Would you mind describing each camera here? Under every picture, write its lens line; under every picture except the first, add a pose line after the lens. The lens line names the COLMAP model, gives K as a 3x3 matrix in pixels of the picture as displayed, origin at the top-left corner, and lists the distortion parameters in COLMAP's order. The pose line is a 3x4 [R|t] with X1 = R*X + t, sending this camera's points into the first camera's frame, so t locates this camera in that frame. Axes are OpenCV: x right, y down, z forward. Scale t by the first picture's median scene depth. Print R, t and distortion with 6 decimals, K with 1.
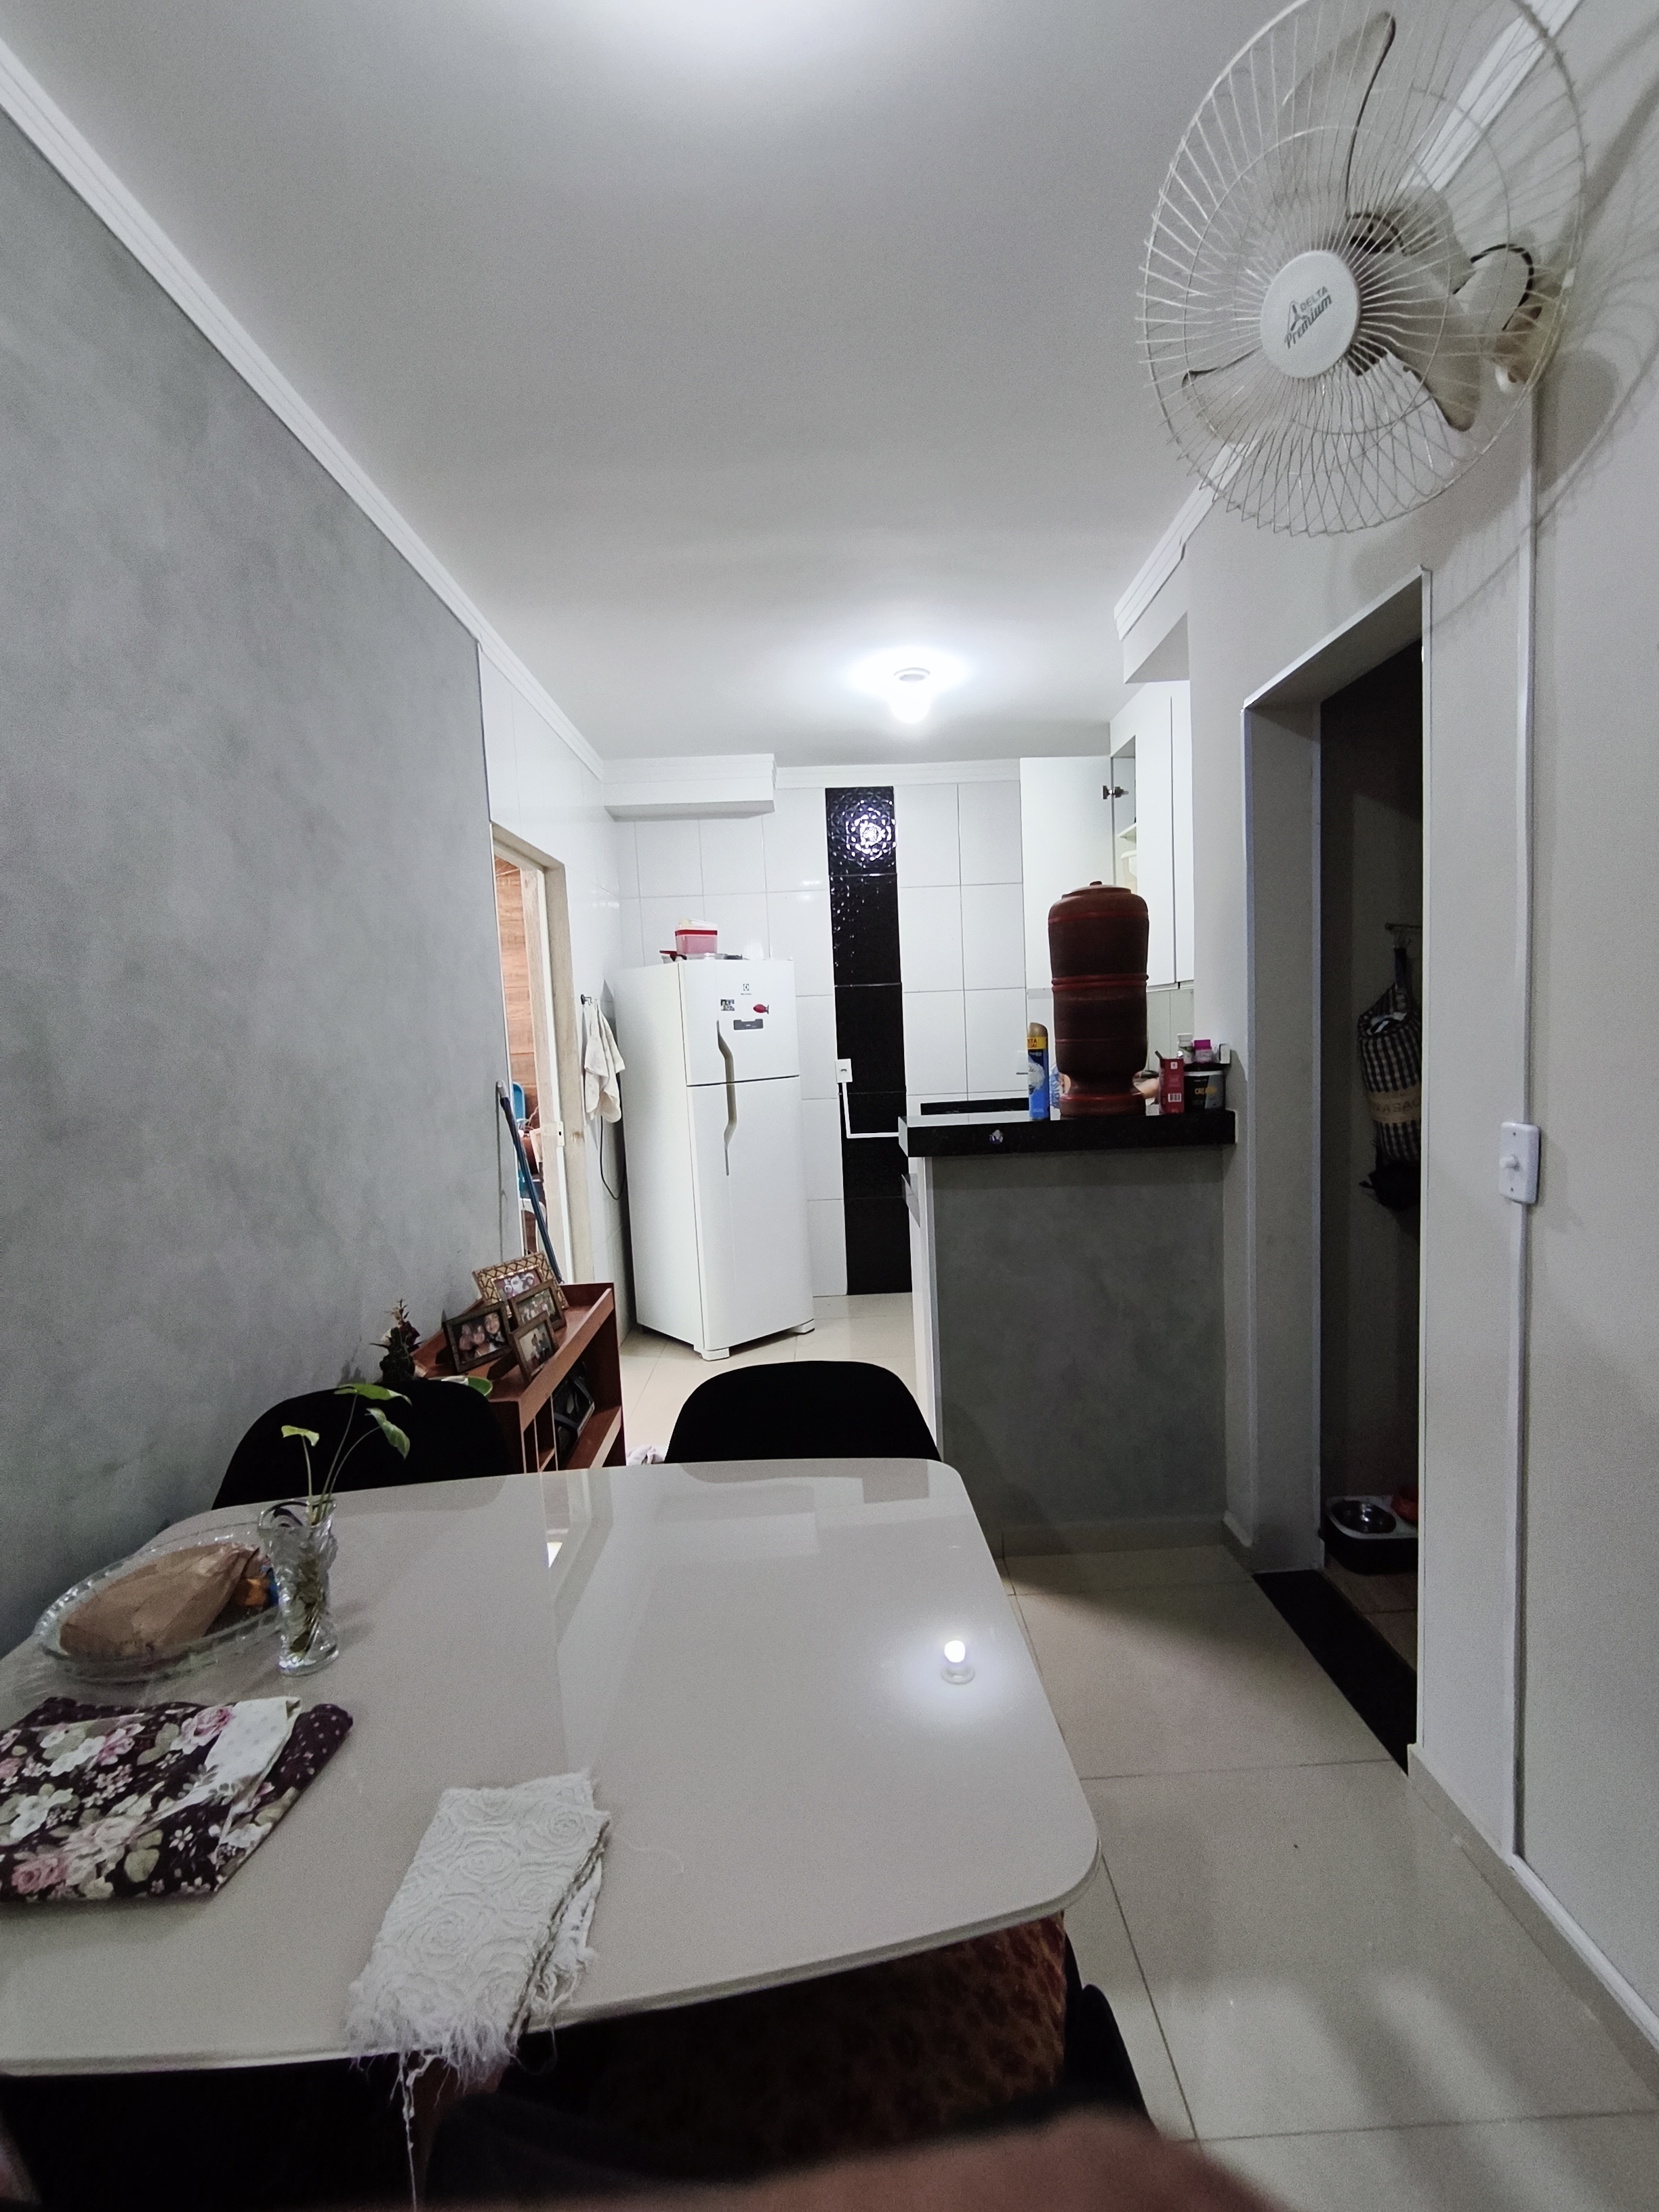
lens RADIAL K [[979.6, 0, 836.7], [0, 979.6, 1103.5], [0, 0, 1]] dist [-0.008645, 0.000827]
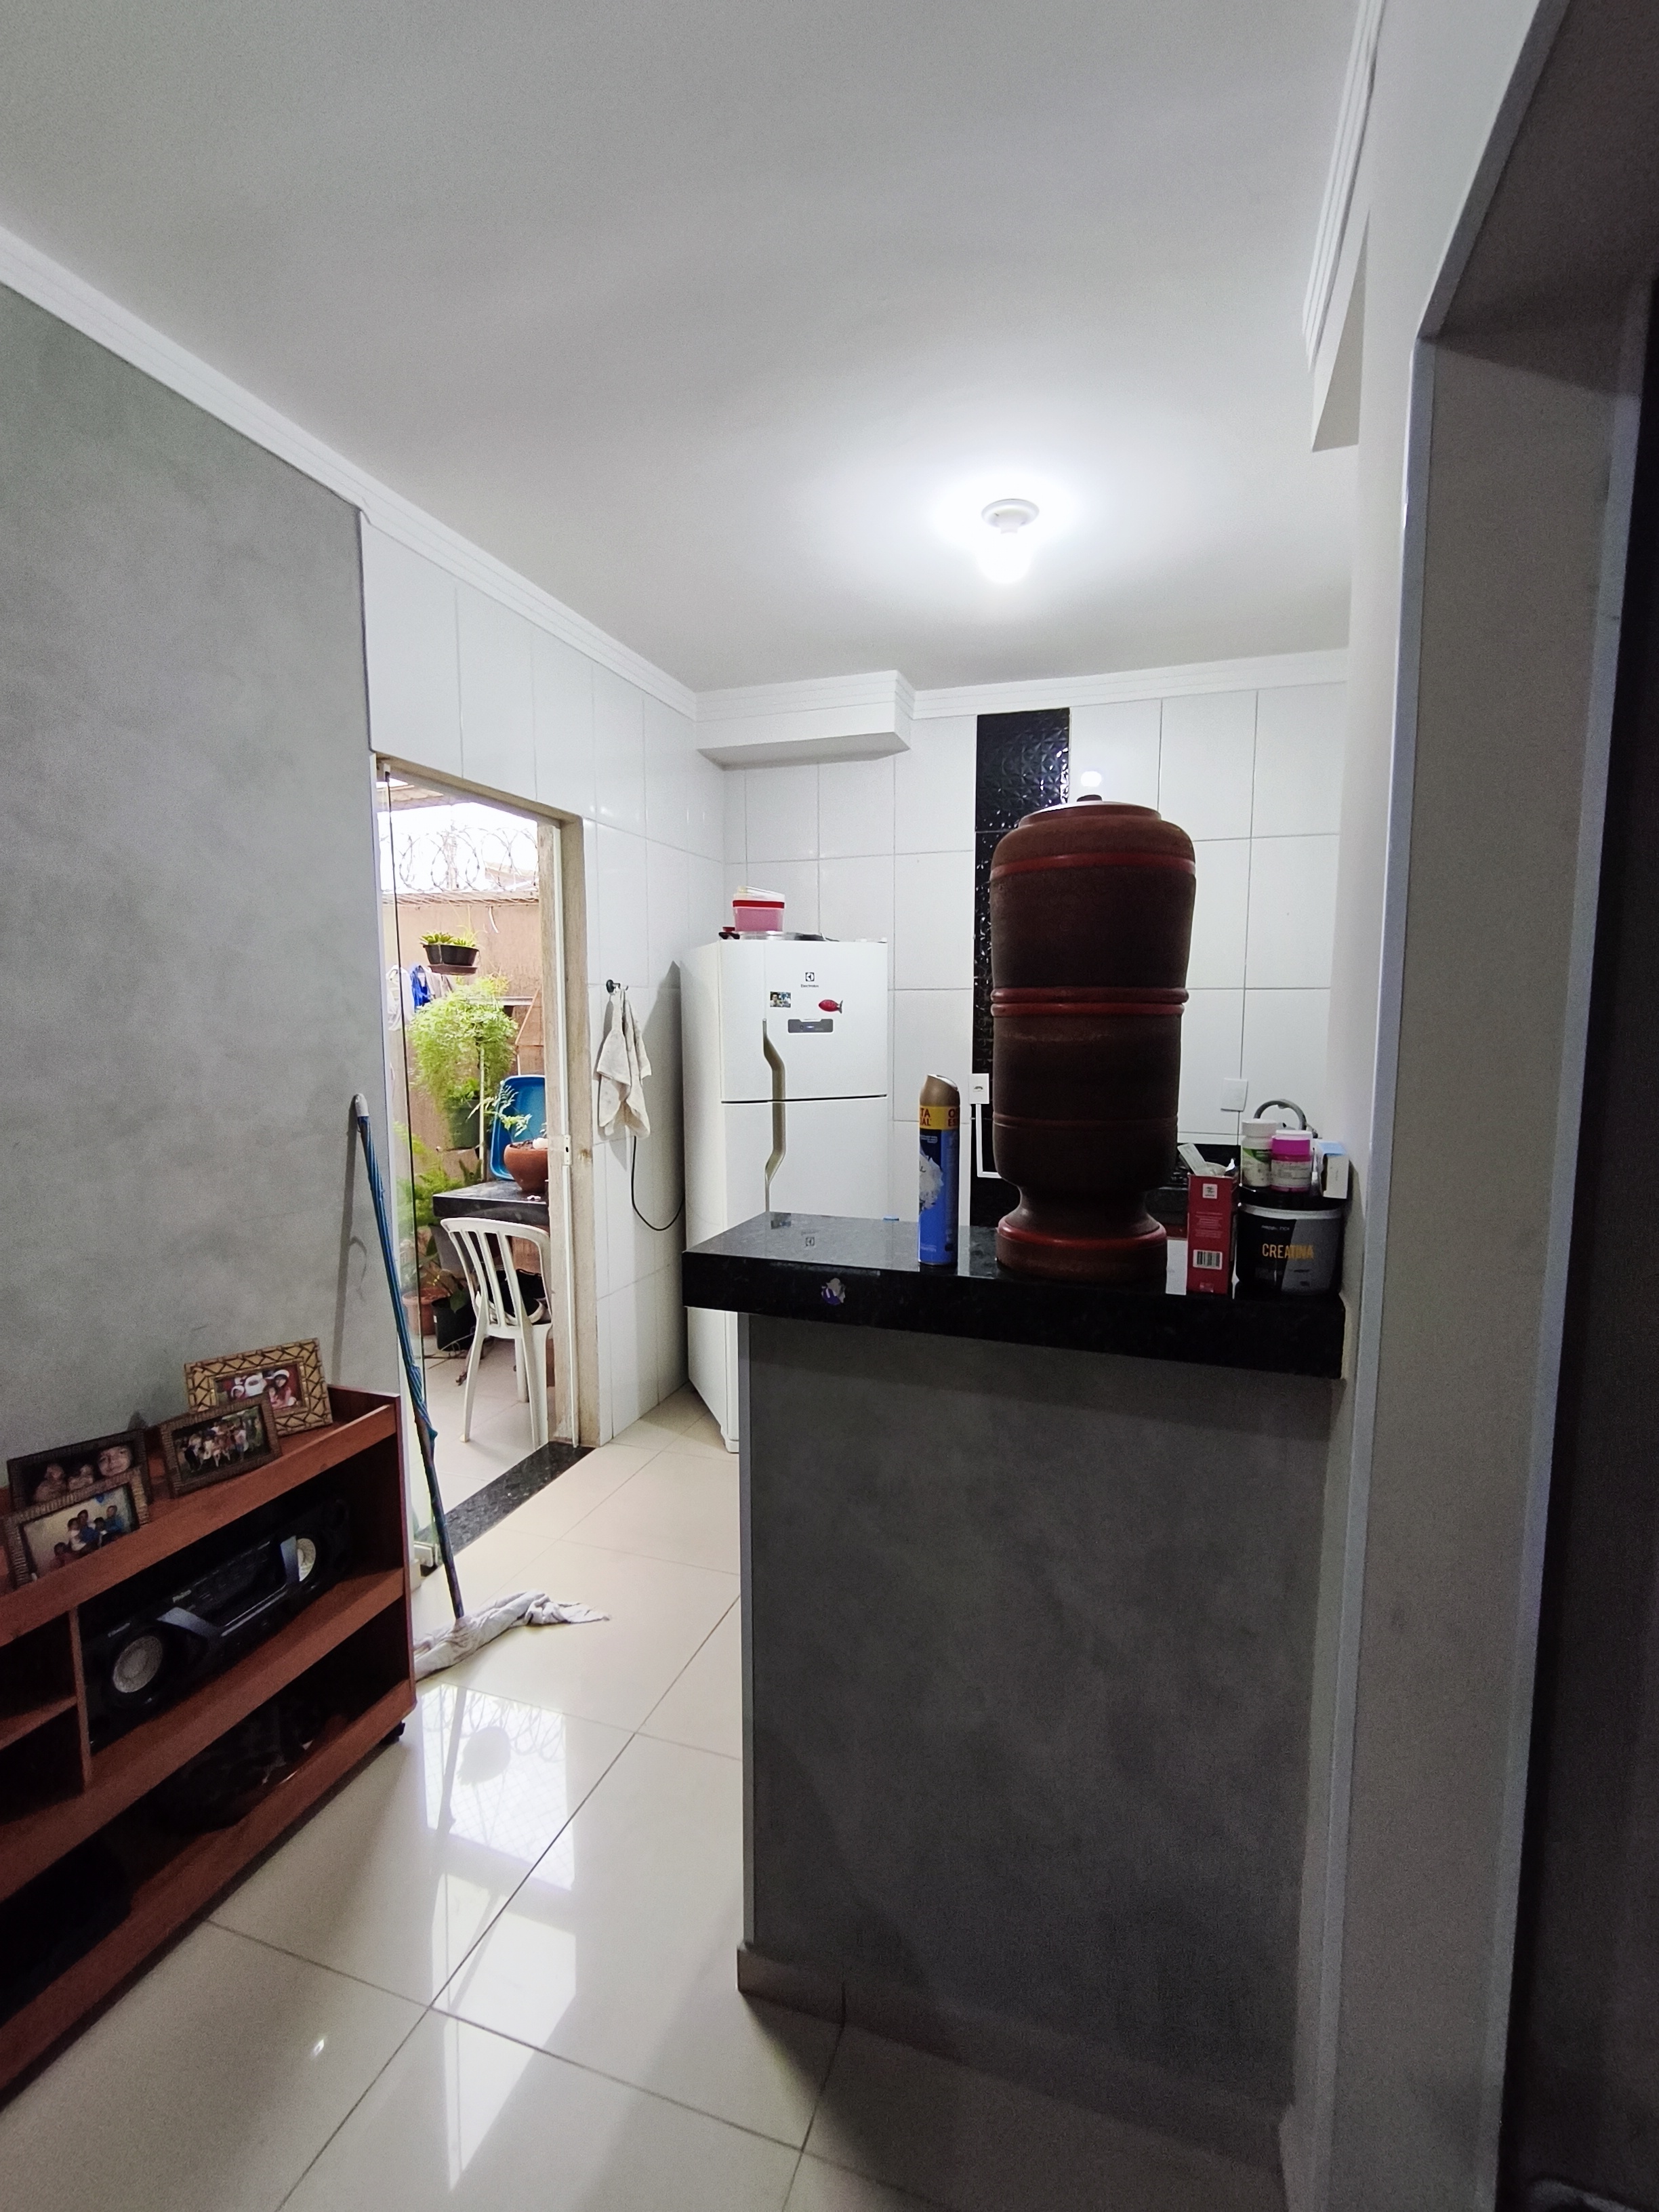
lens RADIAL K [[979.6, 0, 832.7], [0, 979.6, 1114.9], [0, 0, 1]] dist [-0.008645, 0.000827]
pose [[0.941361, 0.079004, -0.328021, 0.193665], [-0.068144, 0.996683, 0.044492, -0.049616], [0.330448, -0.019530, 0.943622, 0.300440]]
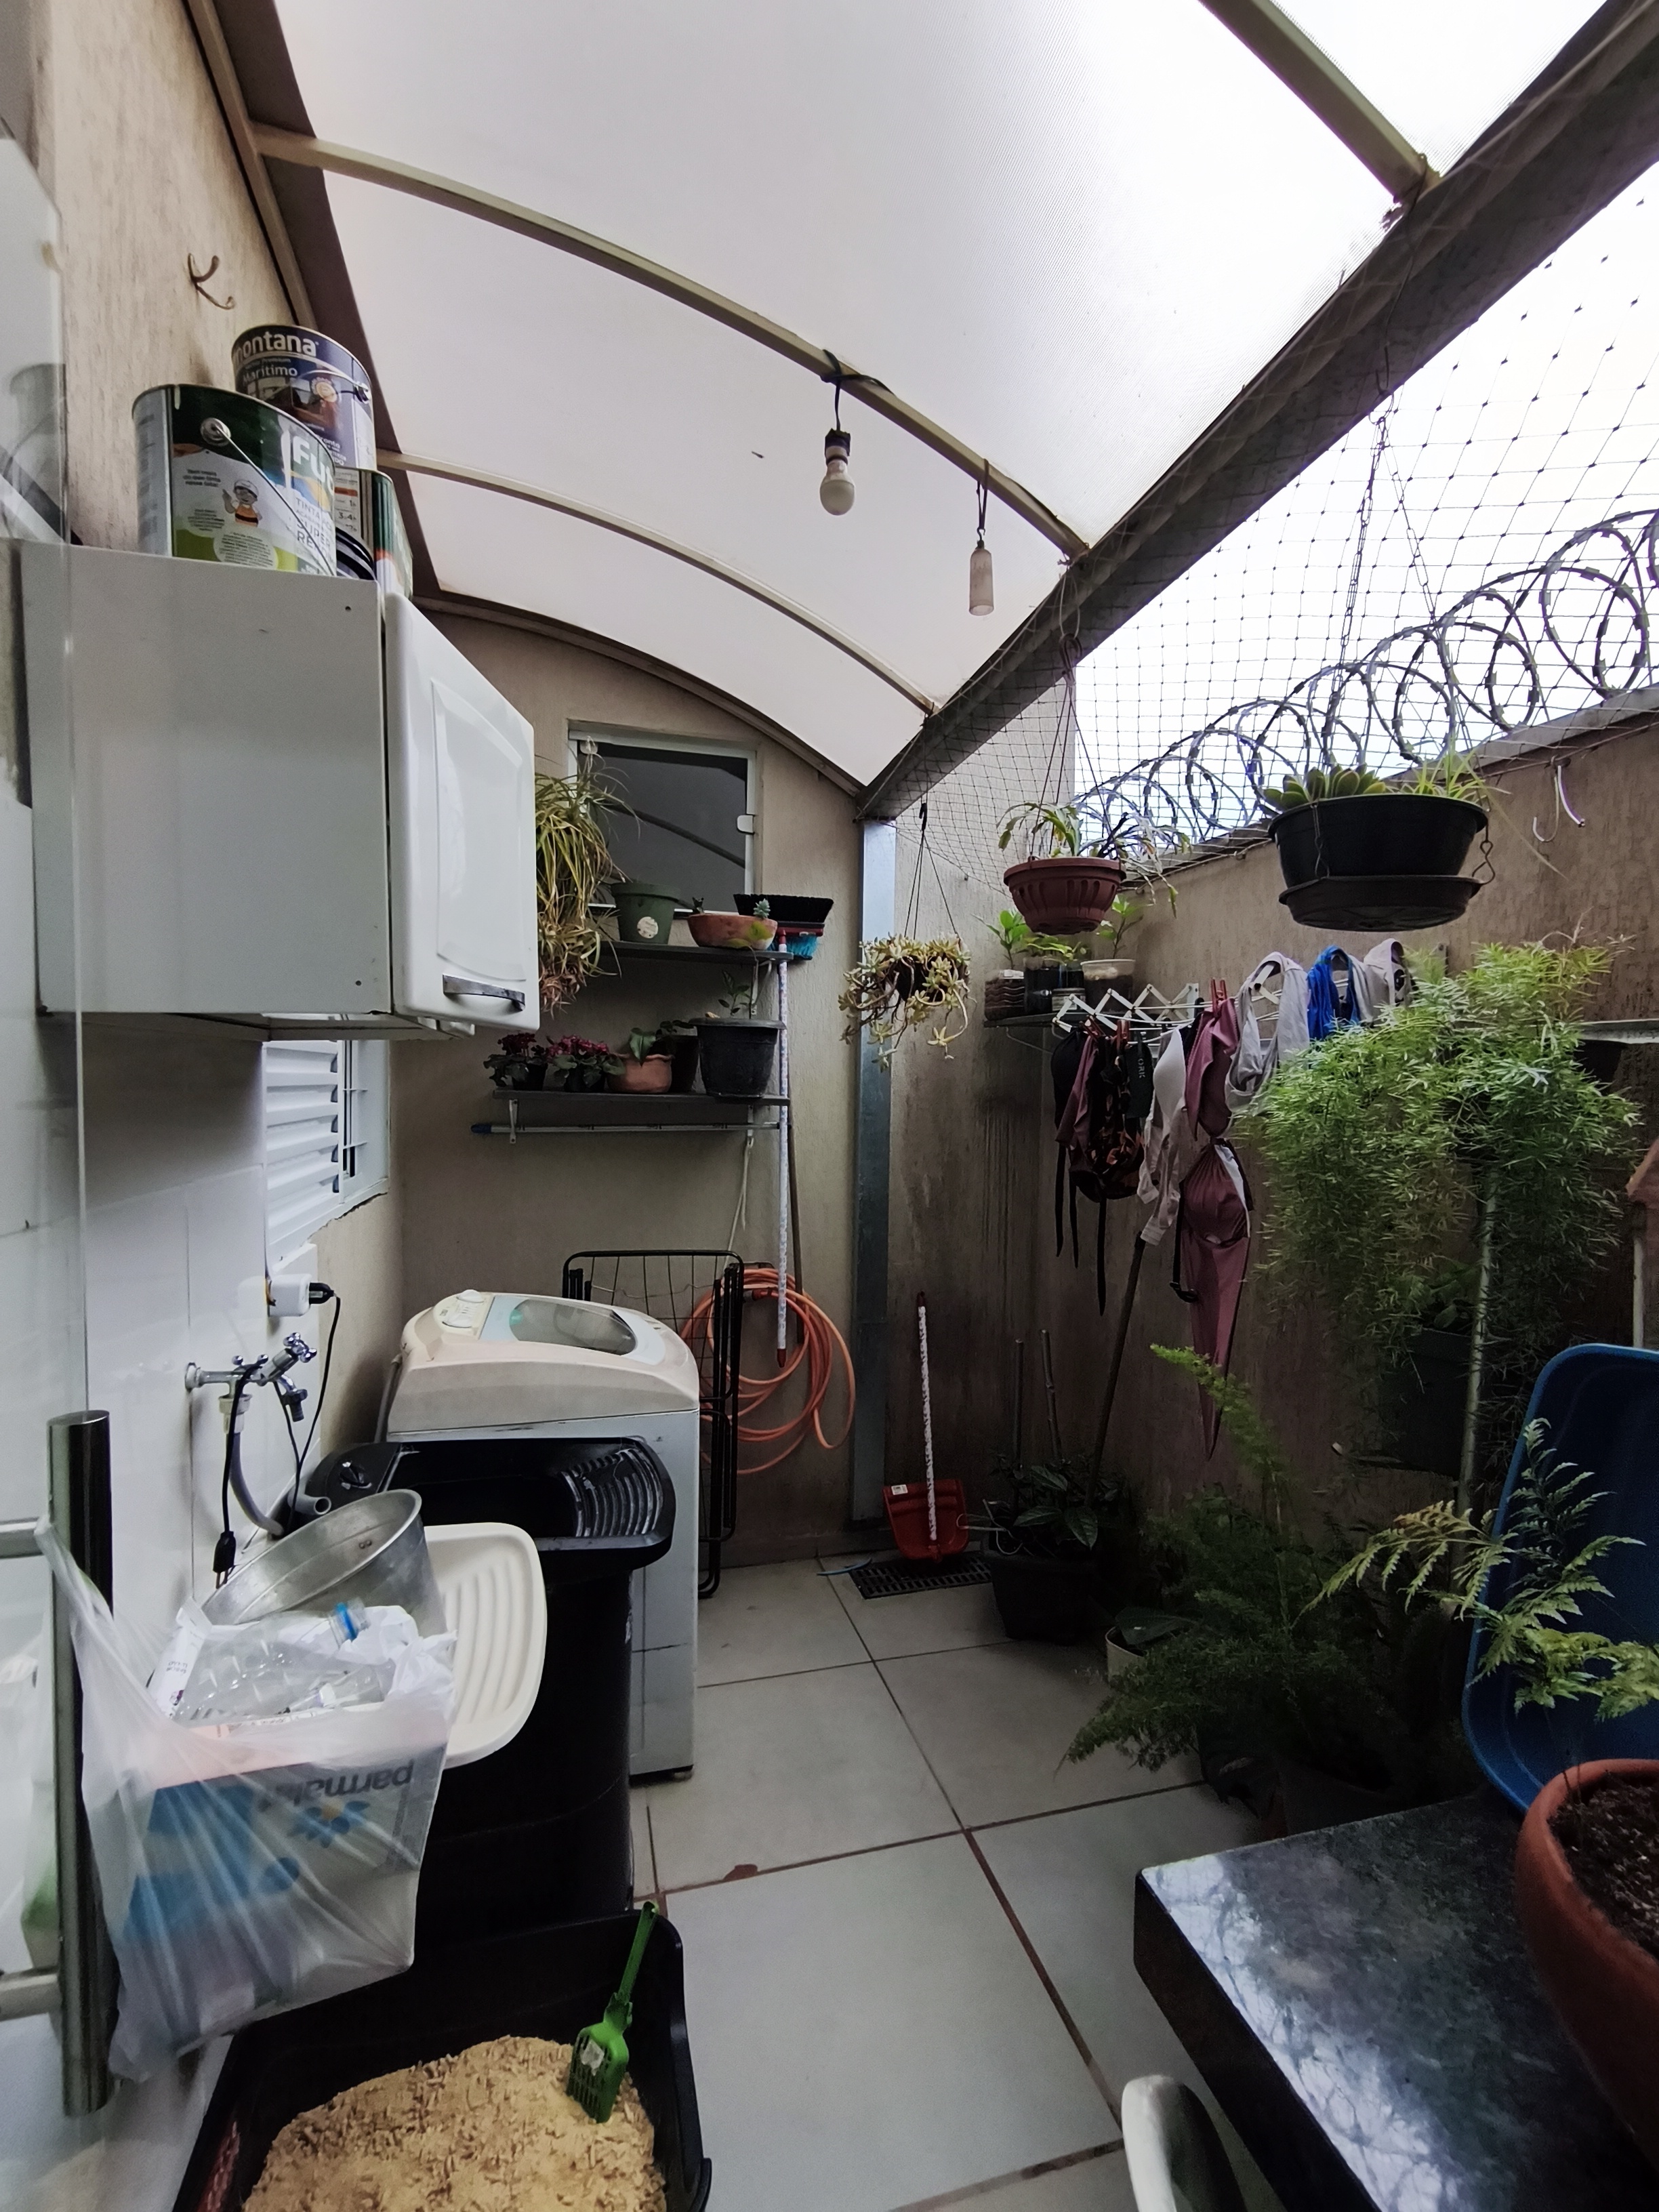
lens RADIAL K [[979.6, 0, 834.3], [0, 979.6, 1114.6], [0, 0, 1]] dist [-0.008645, 0.000827]
pose [[0.256951, 0.083885, -0.962777, -0.169868], [-0.101148, 0.993089, 0.059531, -0.064523], [0.961117, 0.082086, 0.263660, 0.762560]]
